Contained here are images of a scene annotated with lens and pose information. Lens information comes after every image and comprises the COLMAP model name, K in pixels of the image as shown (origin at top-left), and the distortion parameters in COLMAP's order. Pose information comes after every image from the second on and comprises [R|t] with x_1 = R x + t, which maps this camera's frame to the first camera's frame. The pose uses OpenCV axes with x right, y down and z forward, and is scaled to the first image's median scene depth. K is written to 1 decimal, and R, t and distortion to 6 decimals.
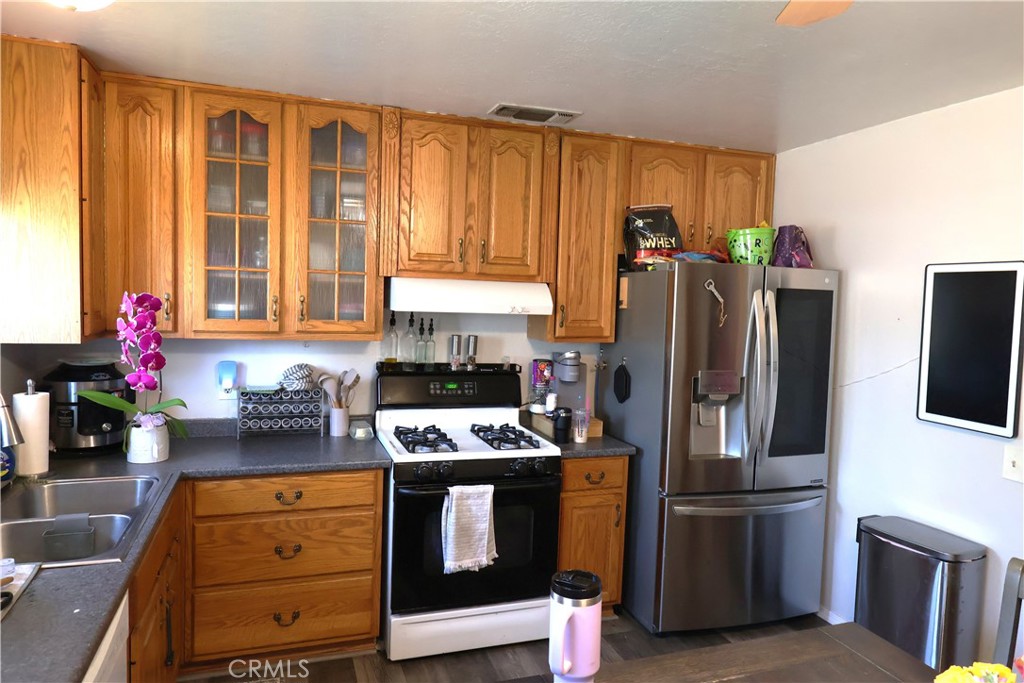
lens RADIAL K [[661.2, 0, 506.5], [0, 661.2, 342.1], [0, 0, 1]] dist [0.010135, -0.008880]
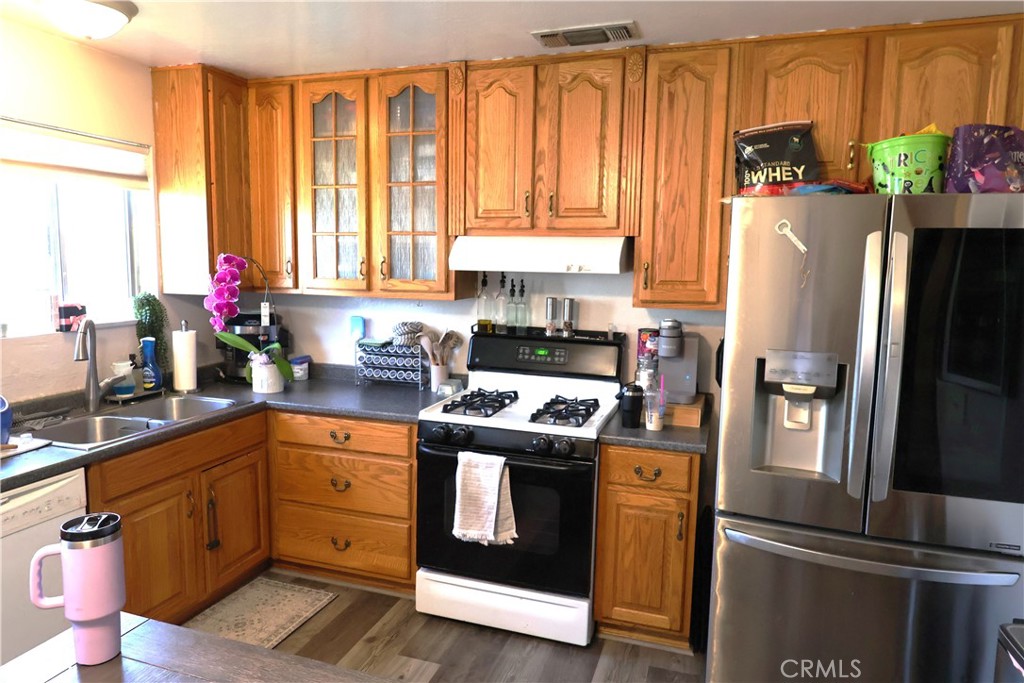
lens RADIAL K [[661.2, 0, 506.6], [0, 661.2, 338.6], [0, 0, 1]] dist [0.010135, -0.008880]
pose [[0.790823, 0.052591, -0.609781, 0.482188], [-0.034326, 0.998544, 0.041603, 0.011187], [0.611082, -0.011969, 0.791477, 0.250177]]
